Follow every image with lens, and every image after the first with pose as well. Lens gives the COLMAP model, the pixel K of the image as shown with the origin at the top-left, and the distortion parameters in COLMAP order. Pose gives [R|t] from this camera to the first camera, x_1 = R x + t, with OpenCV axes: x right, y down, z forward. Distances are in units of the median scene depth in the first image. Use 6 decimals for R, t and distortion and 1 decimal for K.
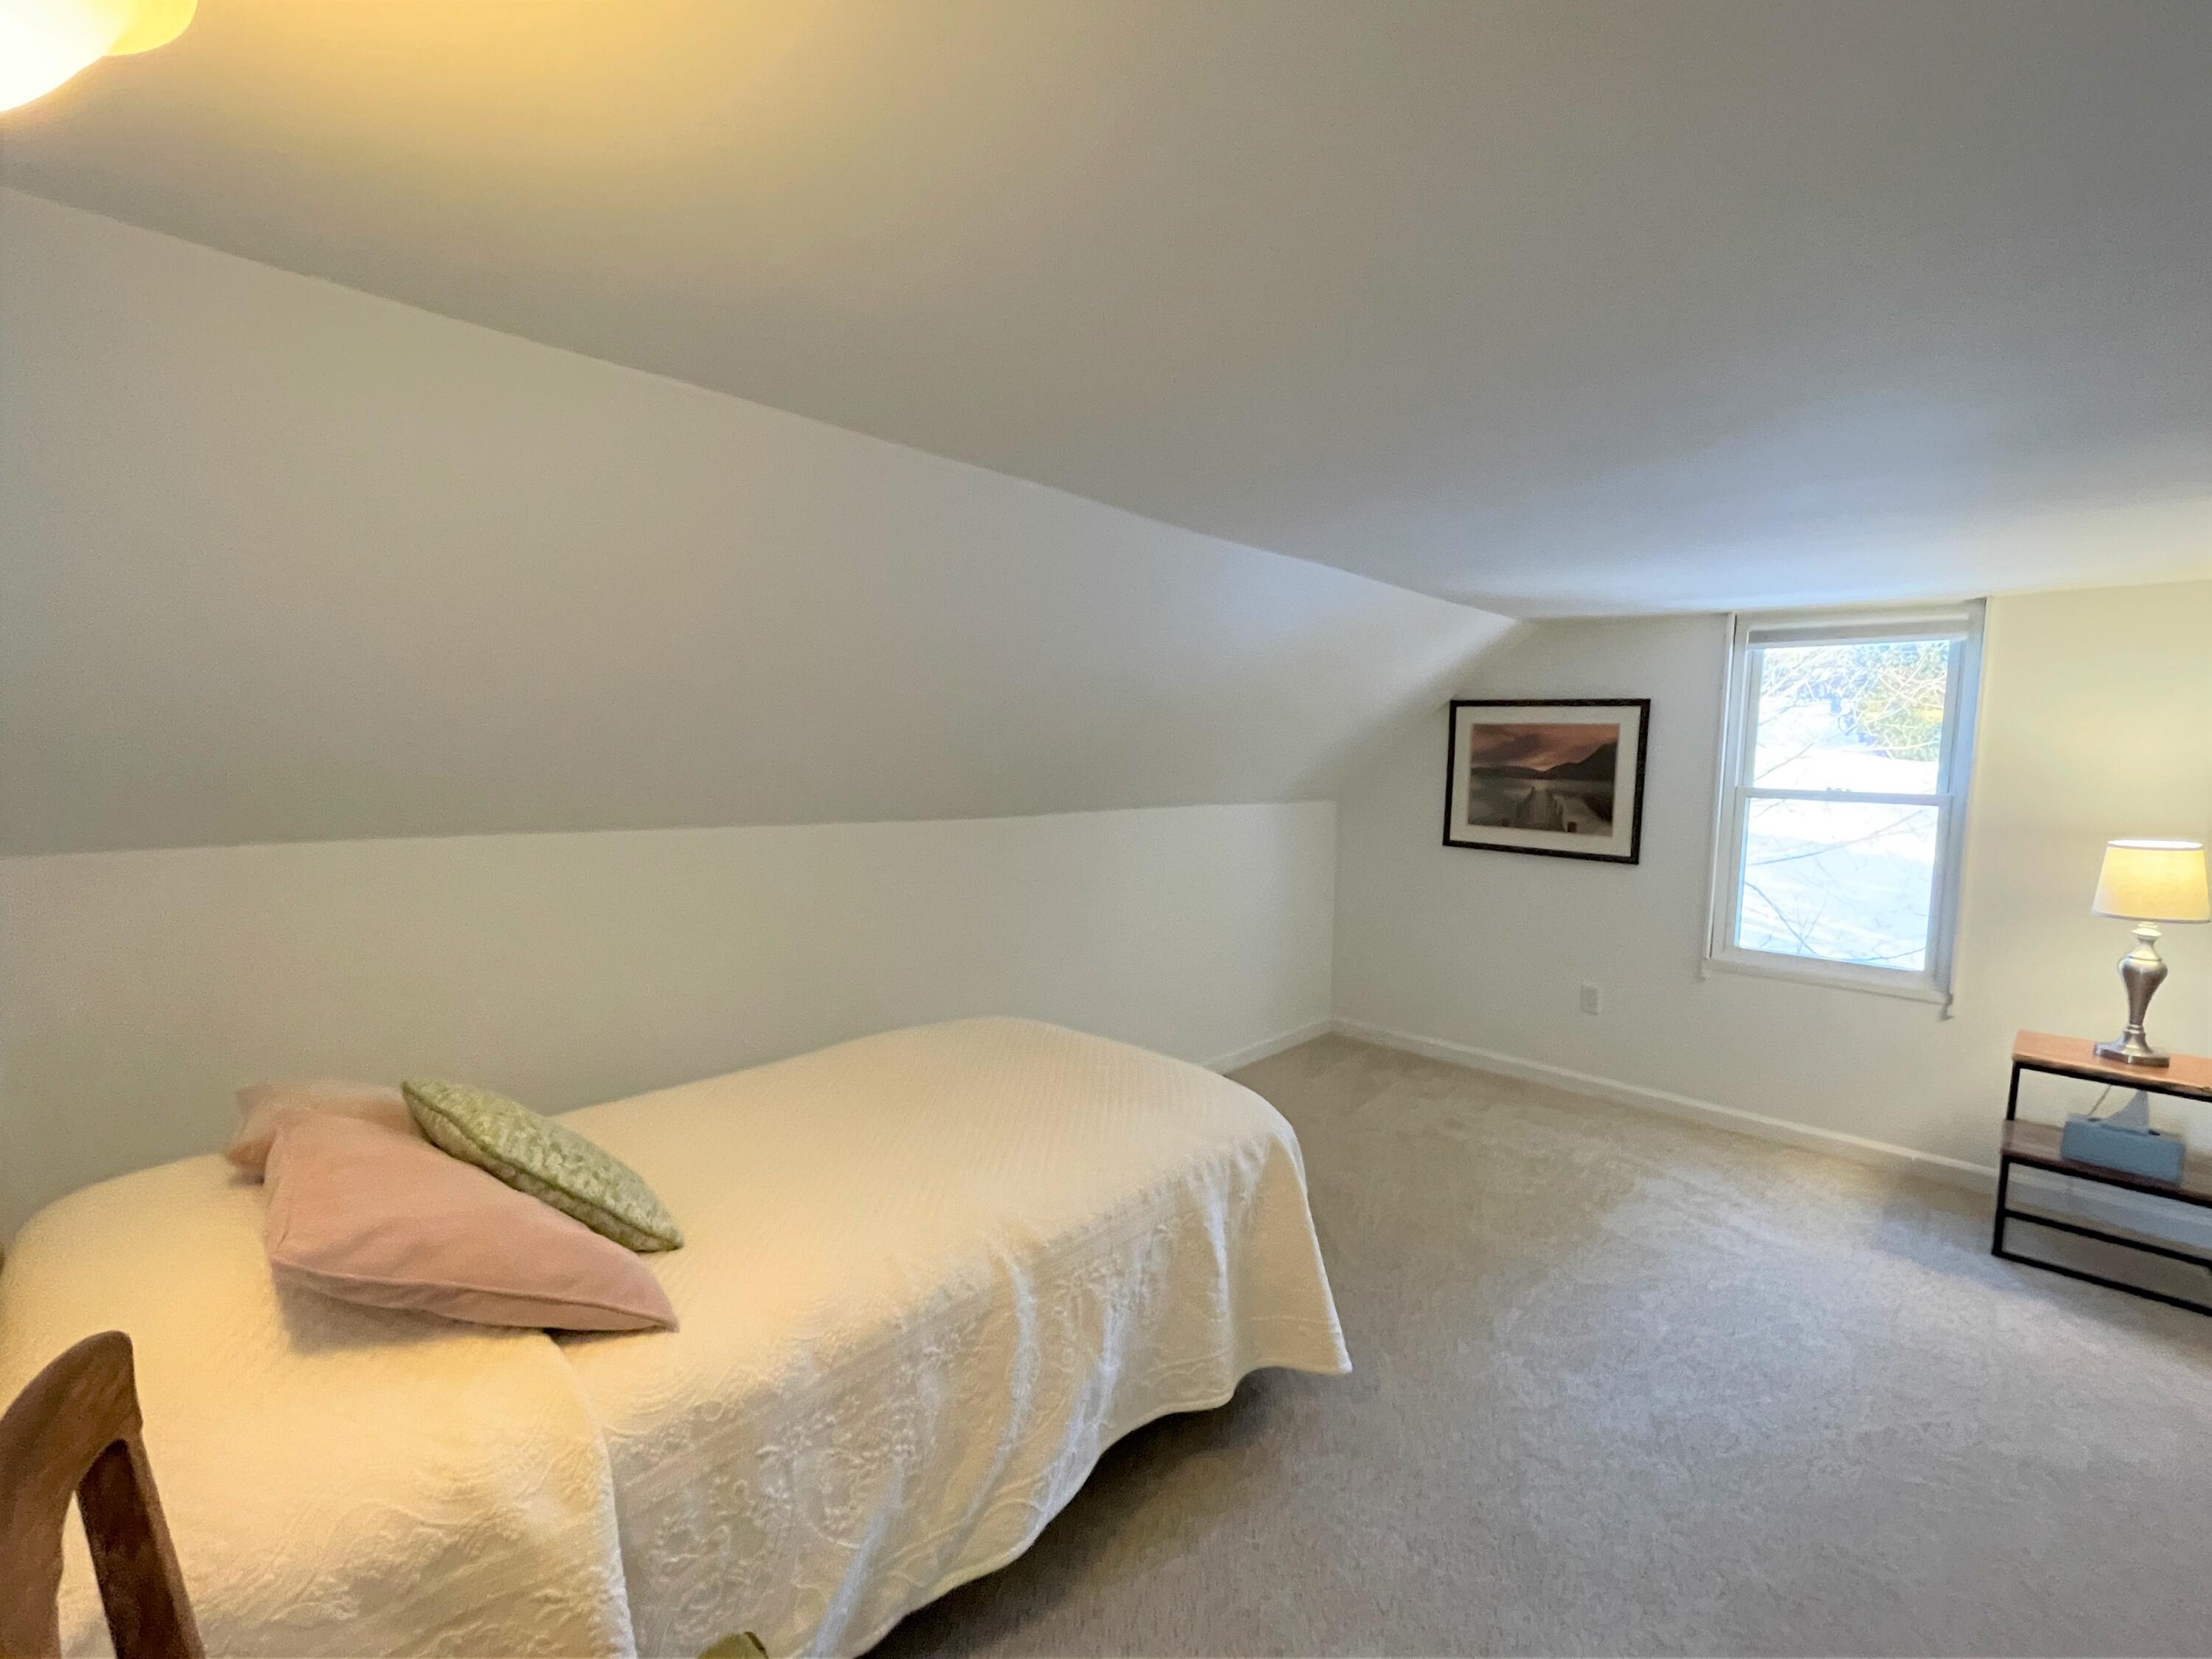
lens RADIAL K [[896.1, 0, 1106.9], [0, 896.1, 824.5], [0, 0, 1]] dist [-0.001070, -0.000503]
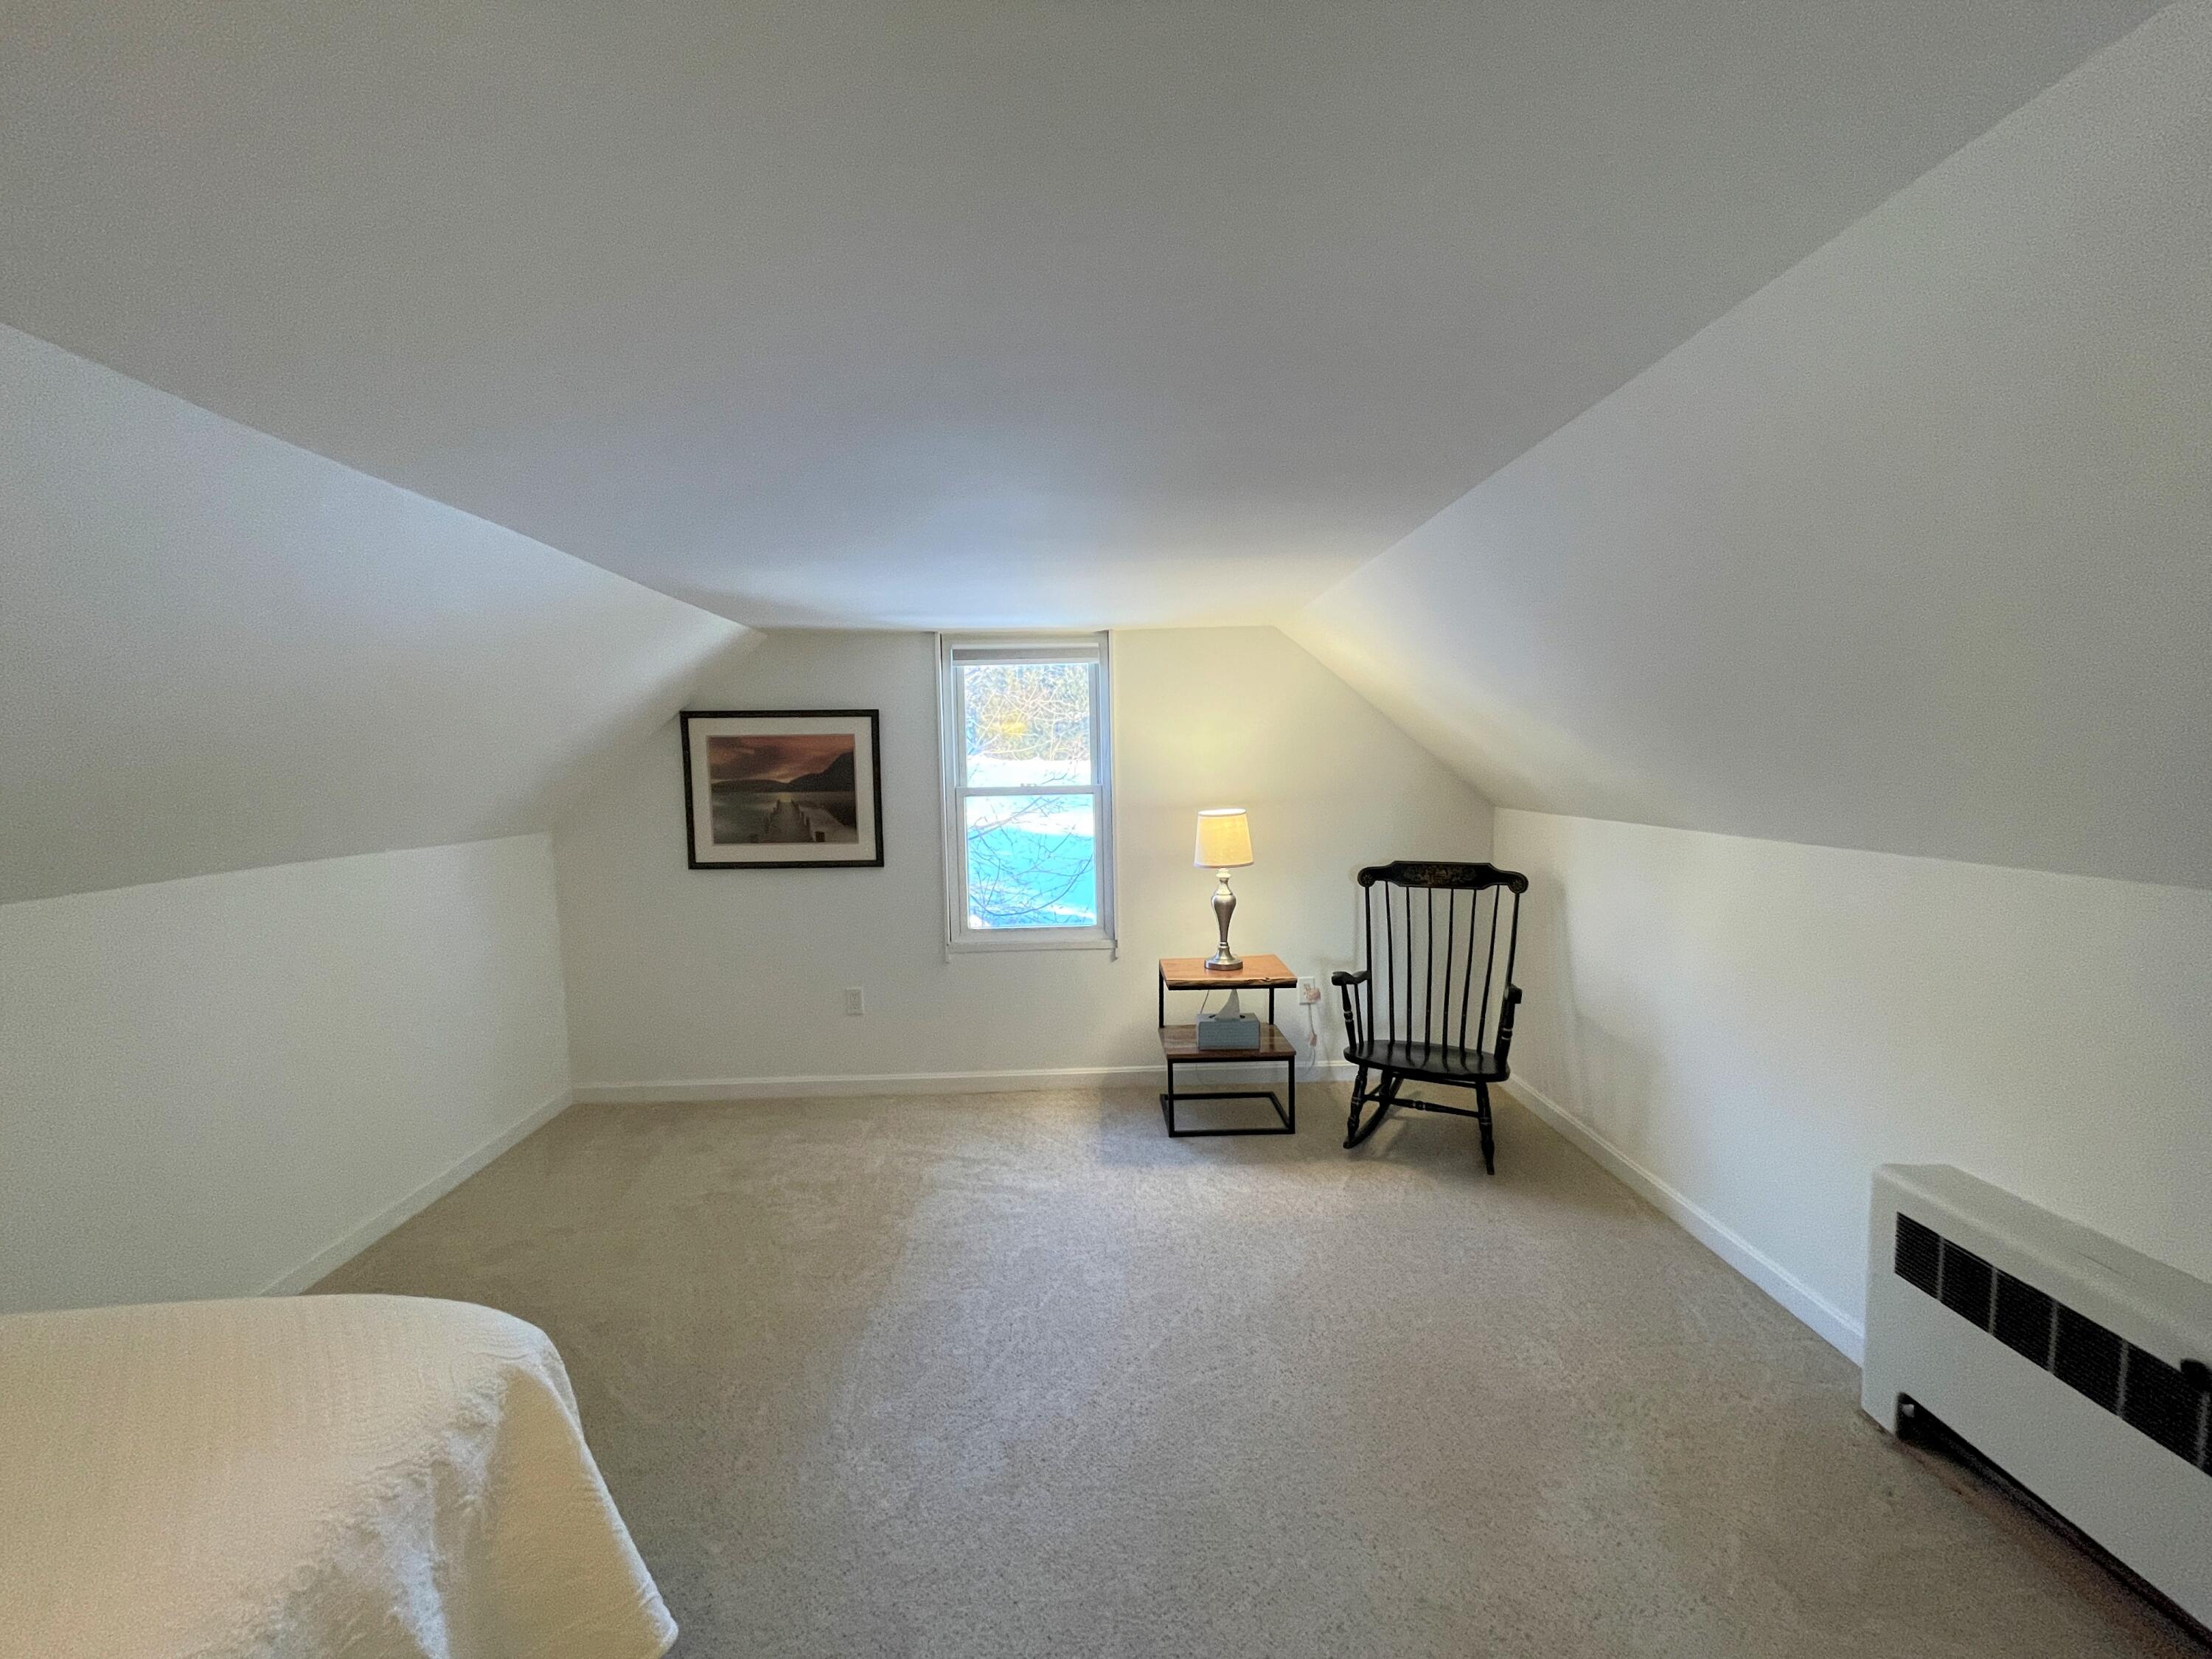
lens RADIAL K [[896.1, 0, 1106.9], [0, 896.1, 824.5], [0, 0, 1]] dist [-0.001070, -0.000503]
pose [[0.687212, -0.087040, 0.721223, 0.024513], [0.098304, 0.994806, 0.026390, -0.009167], [-0.719775, 0.052764, 0.692200, 0.110613]]
